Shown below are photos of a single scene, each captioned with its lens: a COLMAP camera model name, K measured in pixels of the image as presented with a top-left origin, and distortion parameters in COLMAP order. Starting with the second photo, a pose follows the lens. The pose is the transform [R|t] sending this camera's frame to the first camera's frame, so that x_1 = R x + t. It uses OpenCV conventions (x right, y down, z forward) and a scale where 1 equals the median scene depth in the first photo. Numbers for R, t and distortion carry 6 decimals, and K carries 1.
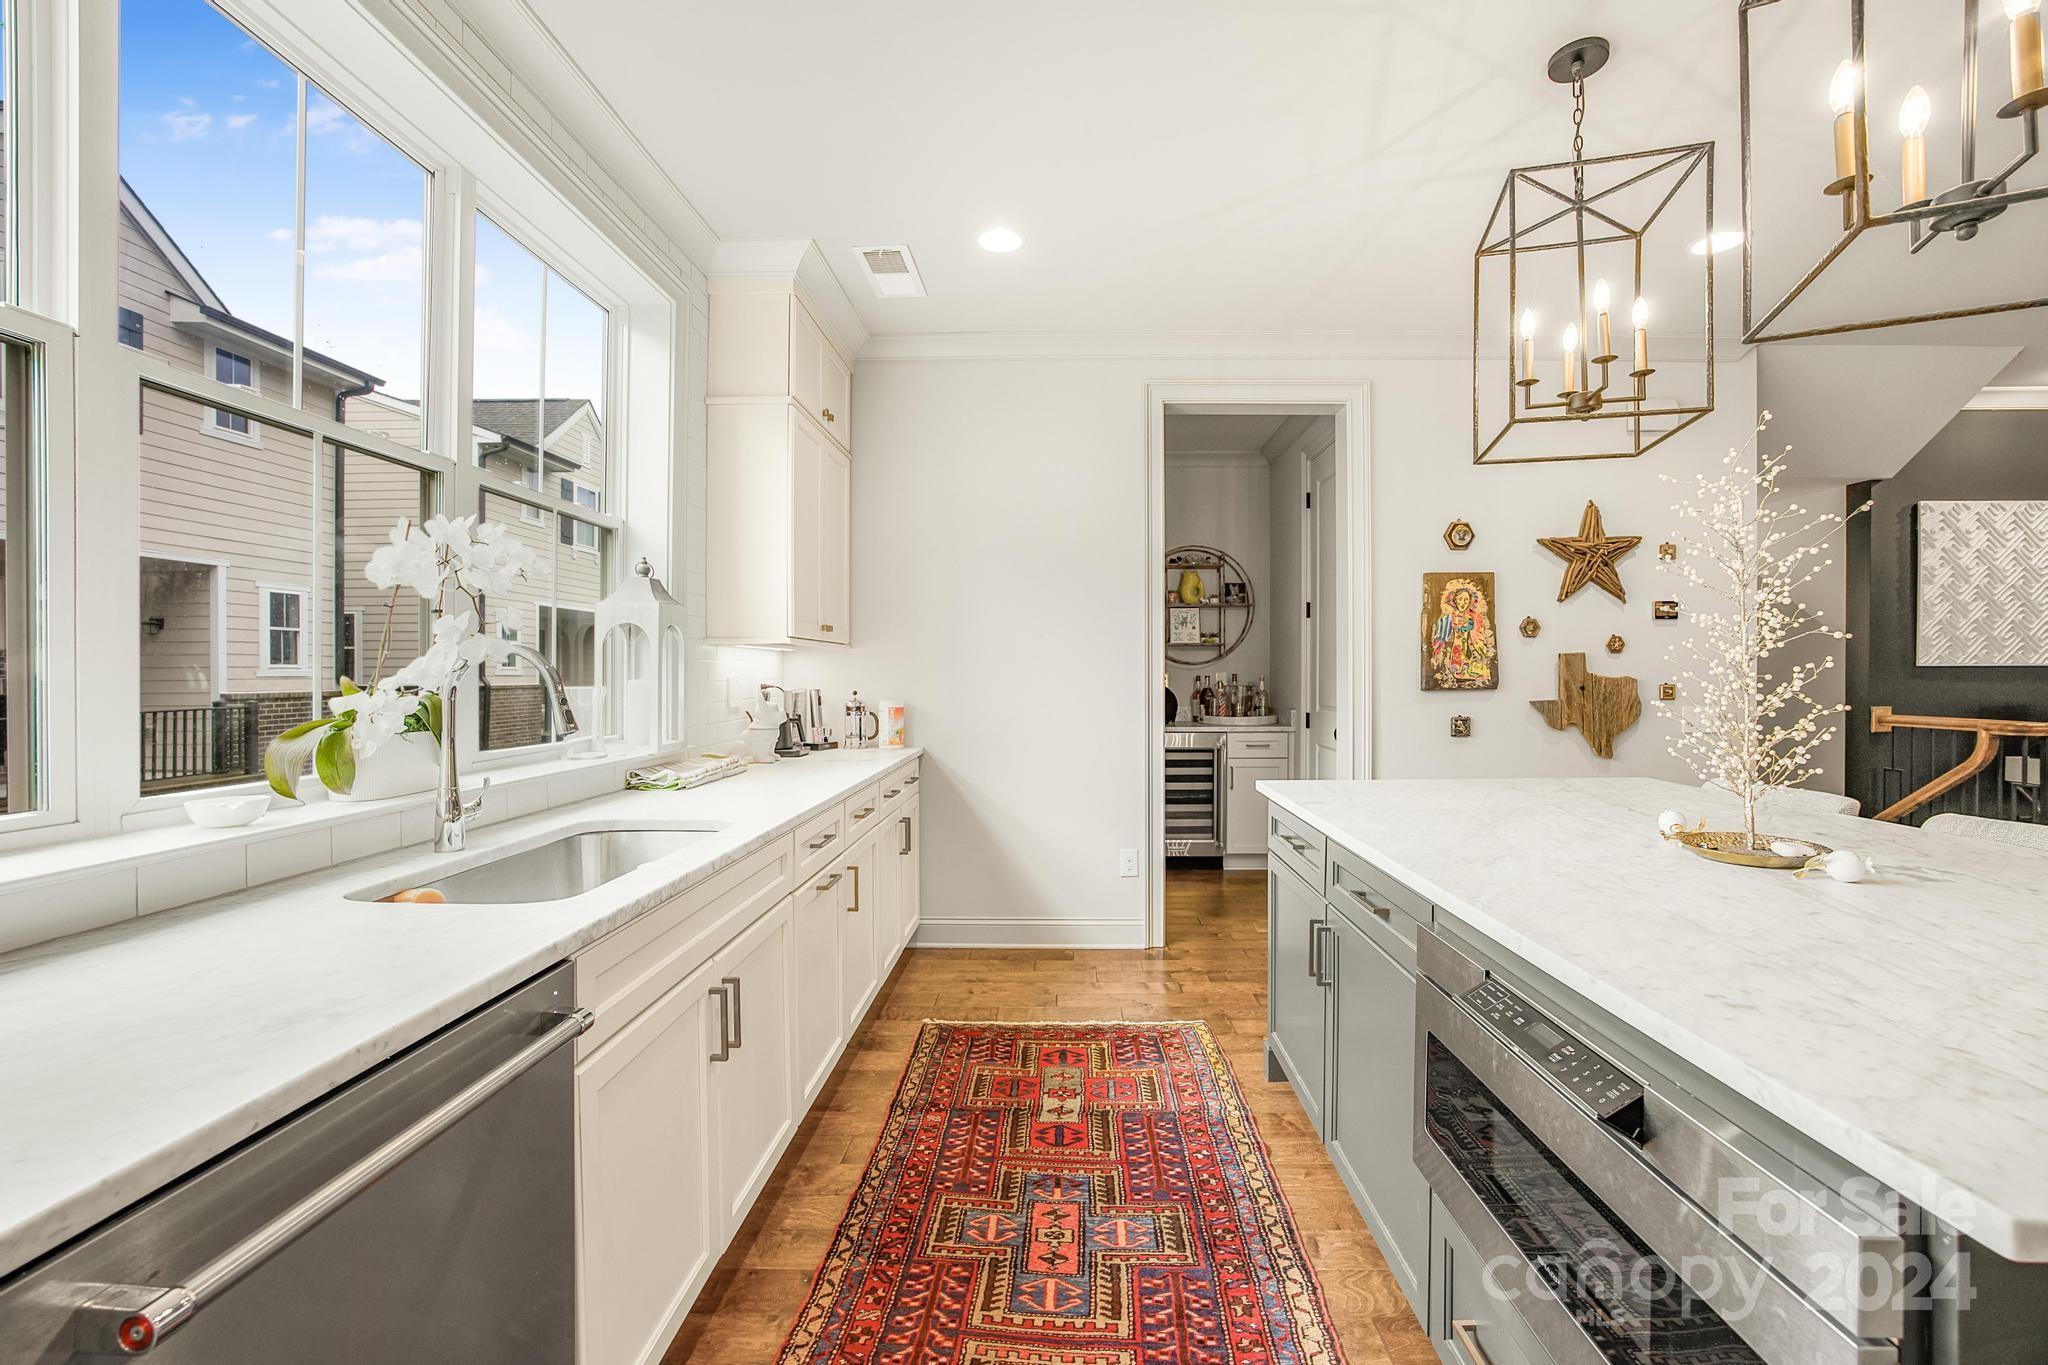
lens RADIAL K [[820.4, 0, 1072.8], [0, 820.4, 690.6], [0, 0, 1]] dist [-0.040245, 0.011756]
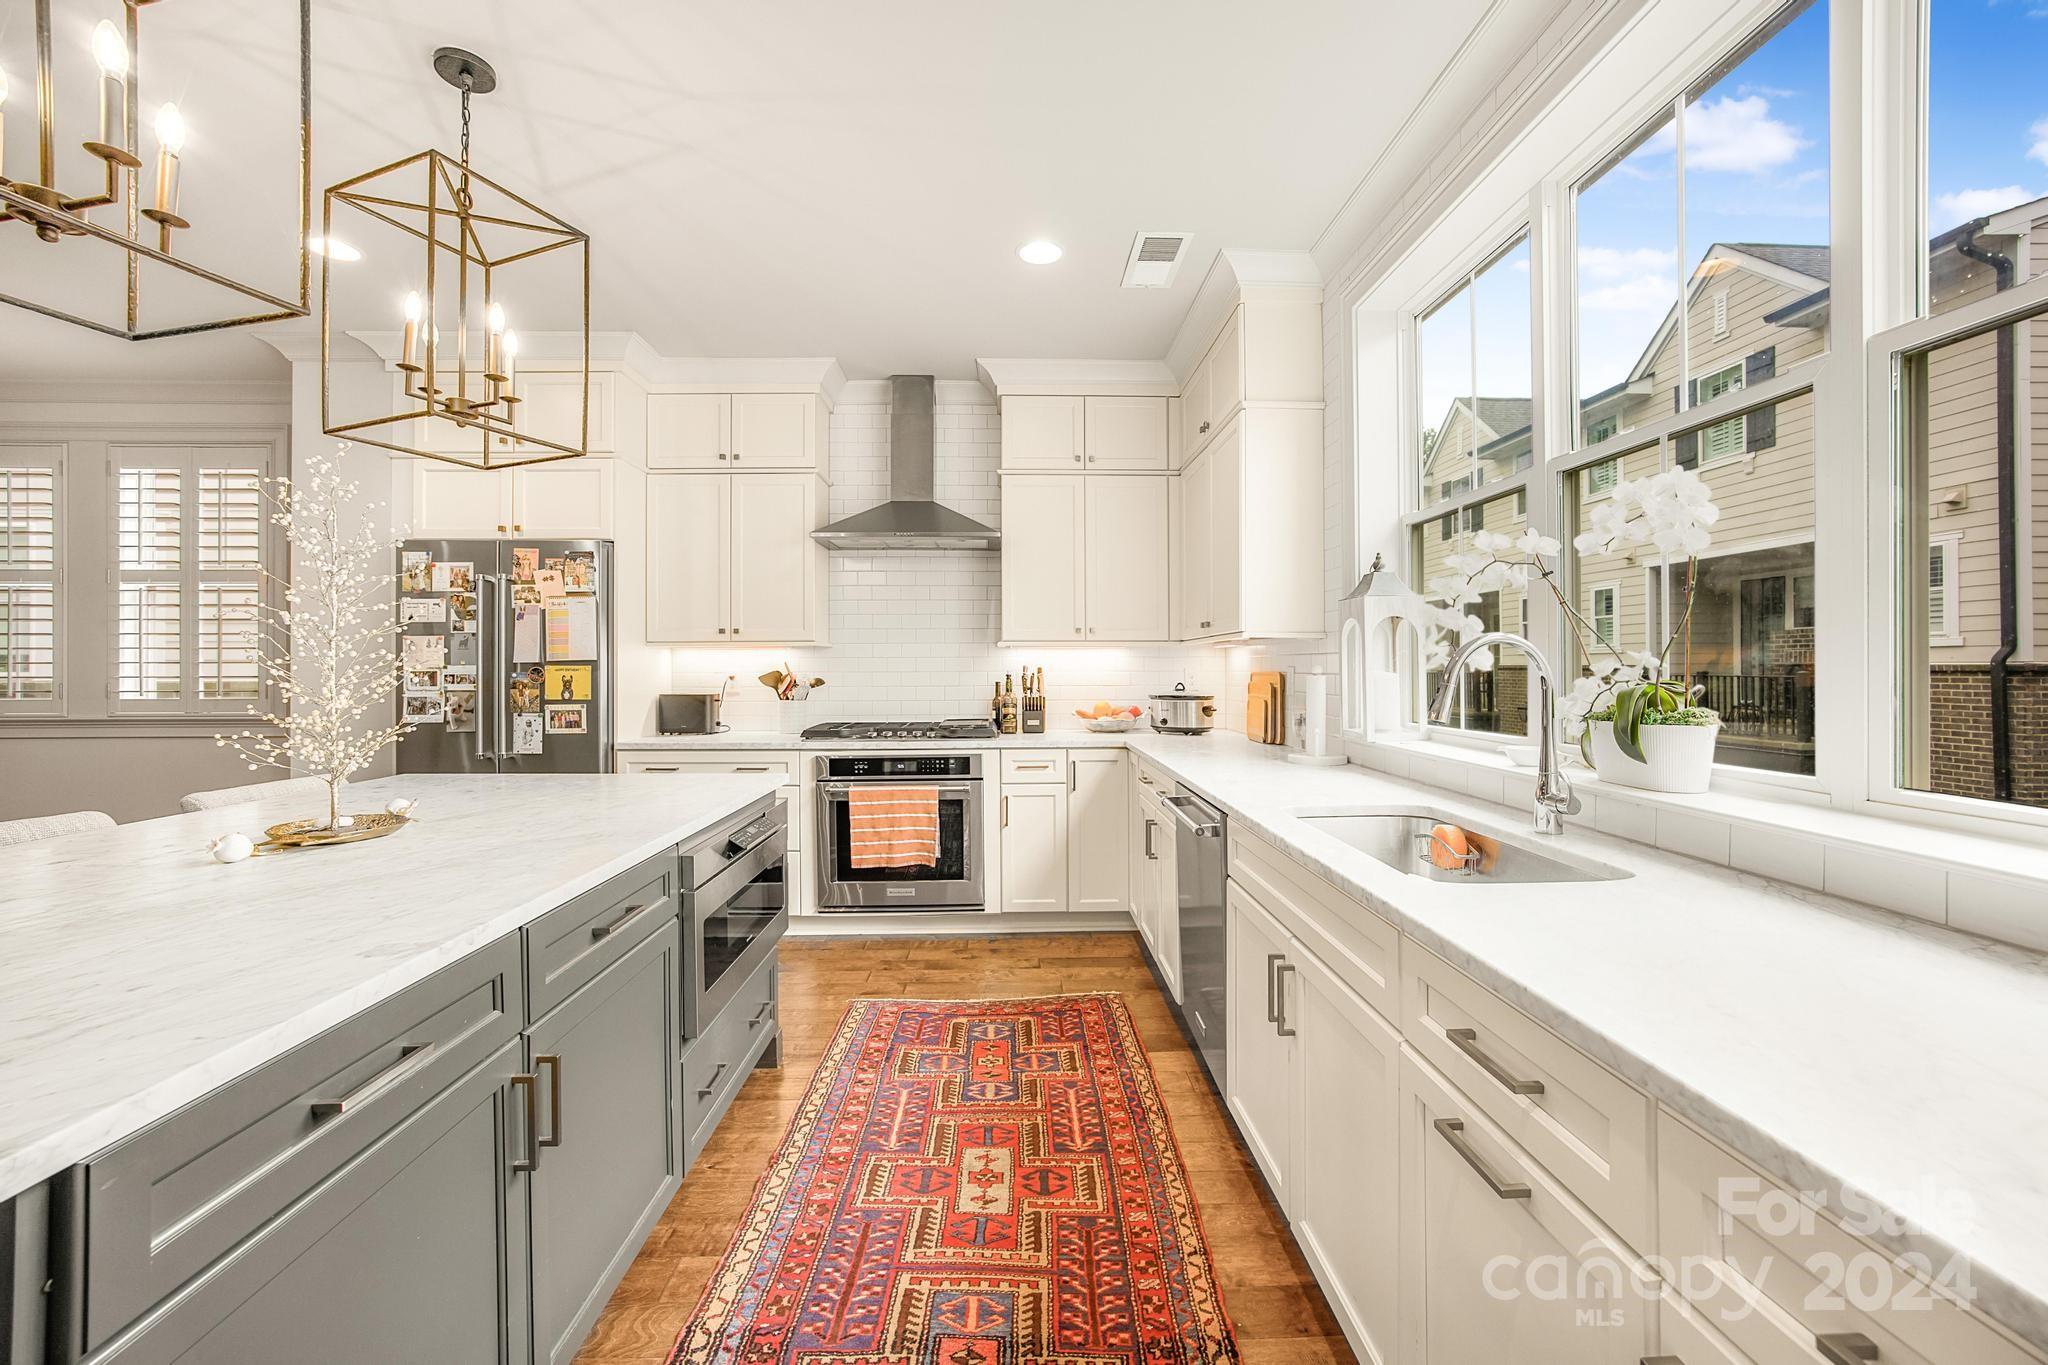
lens RADIAL K [[820.4, 0, 1036.2], [0, 820.4, 664.5], [0, 0, 1]] dist [-0.040245, 0.011756]
pose [[-0.999177, 0.006873, -0.039985, -0.031092], [0.006209, 0.999841, 0.016720, -0.017546], [0.040093, 0.016458, -0.999060, 0.856918]]
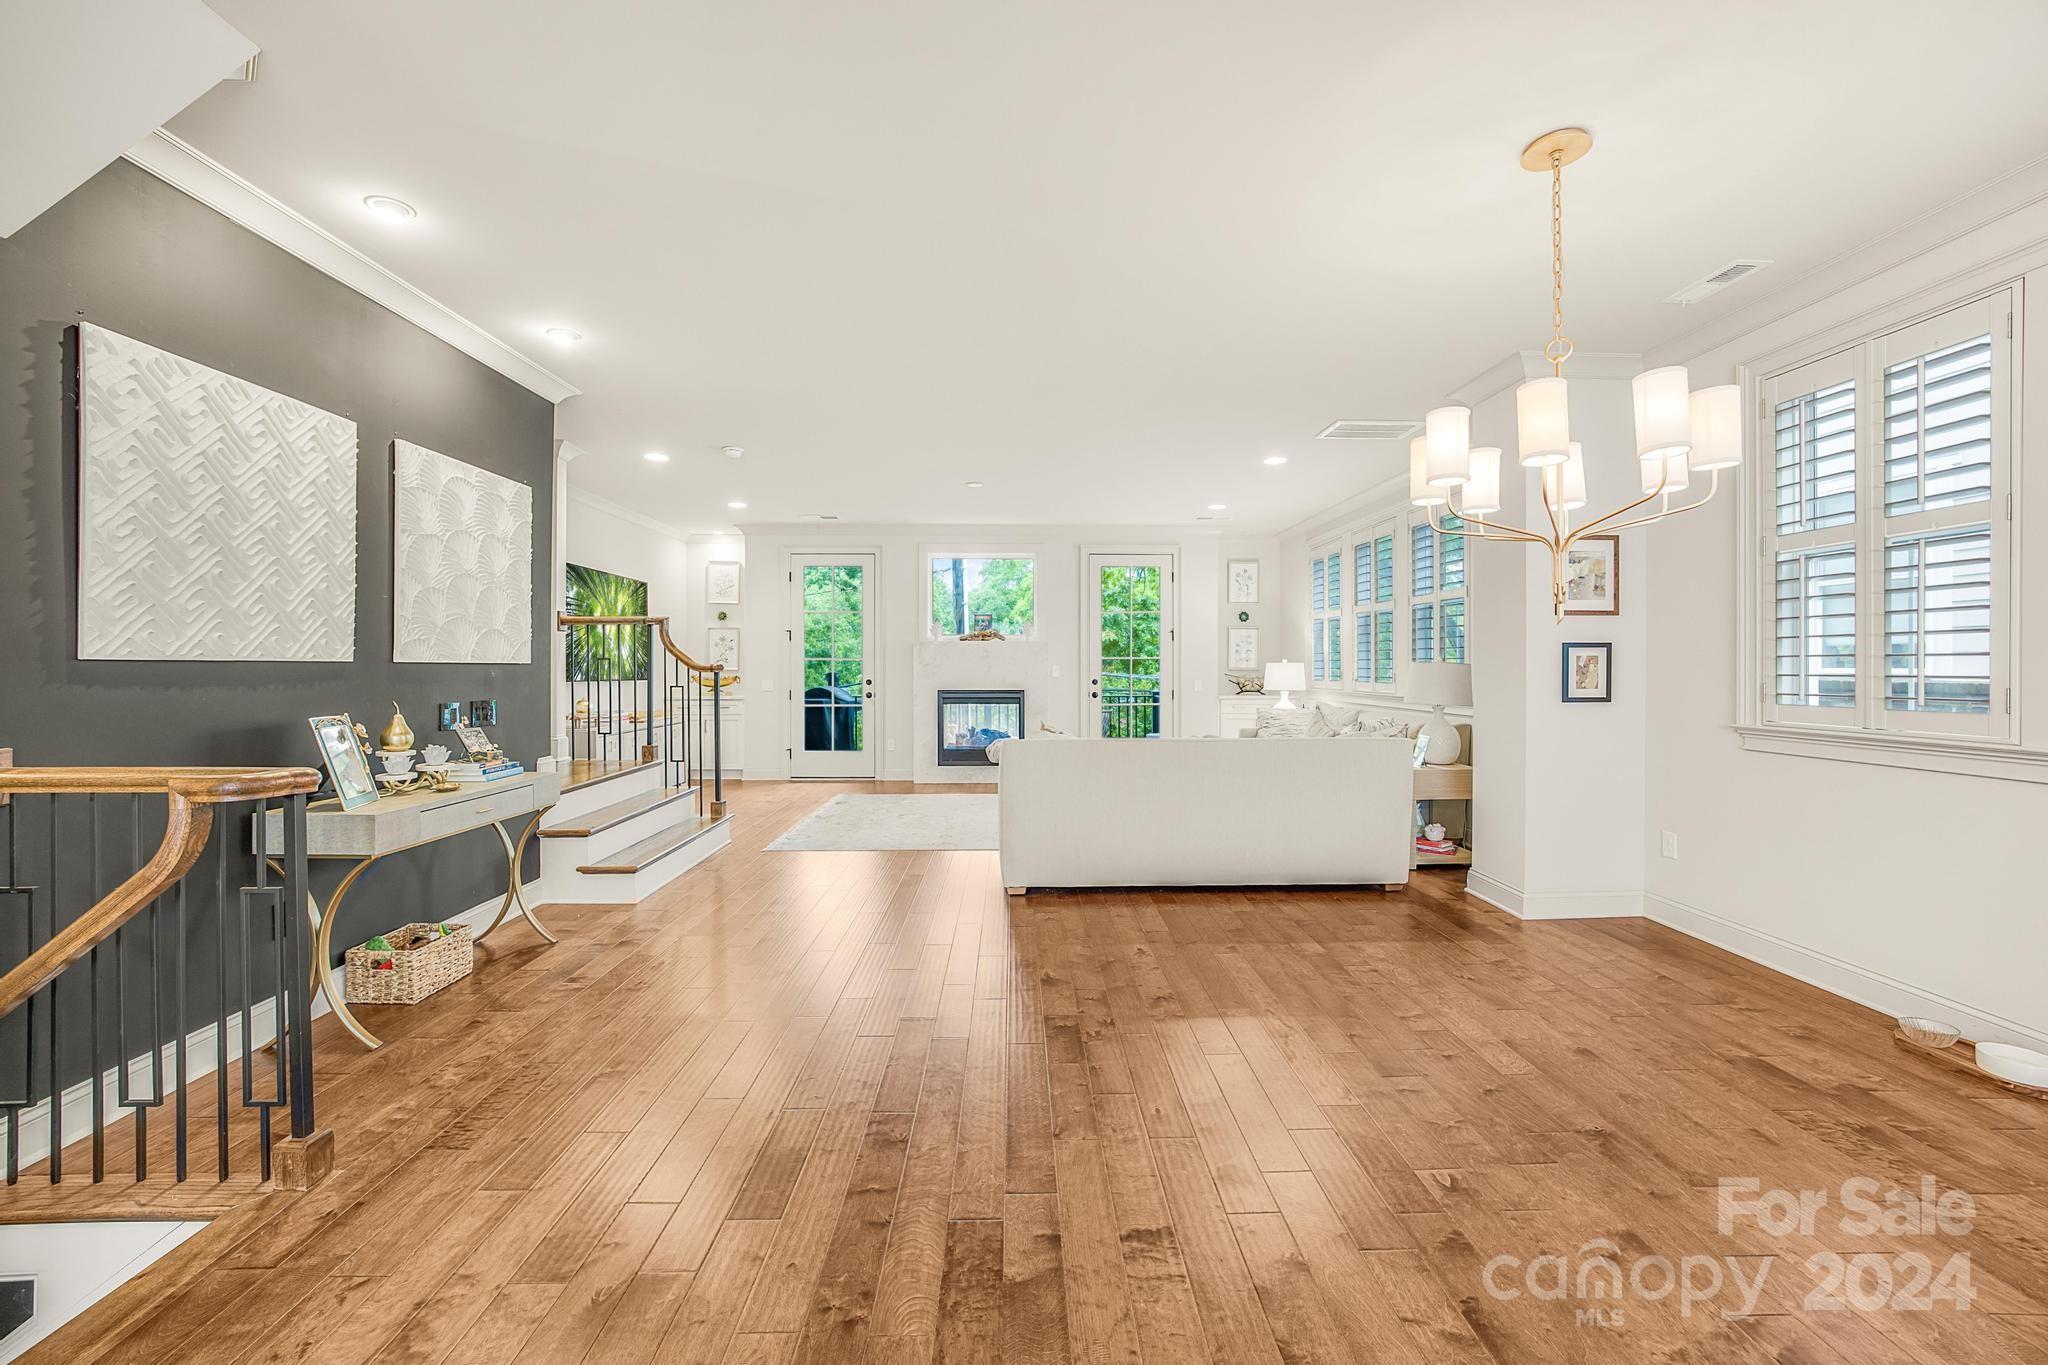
lens RADIAL K [[820.4, 0, 1024.0], [0, 820.4, 661.4], [0, 0, 1]] dist [-0.040245, 0.011756]
pose [[-0.022400, 0.011026, 0.999688, 0.667231], [0.021518, 0.999713, -0.010544, -0.013252], [-0.999517, 0.021275, -0.022631, 0.512295]]
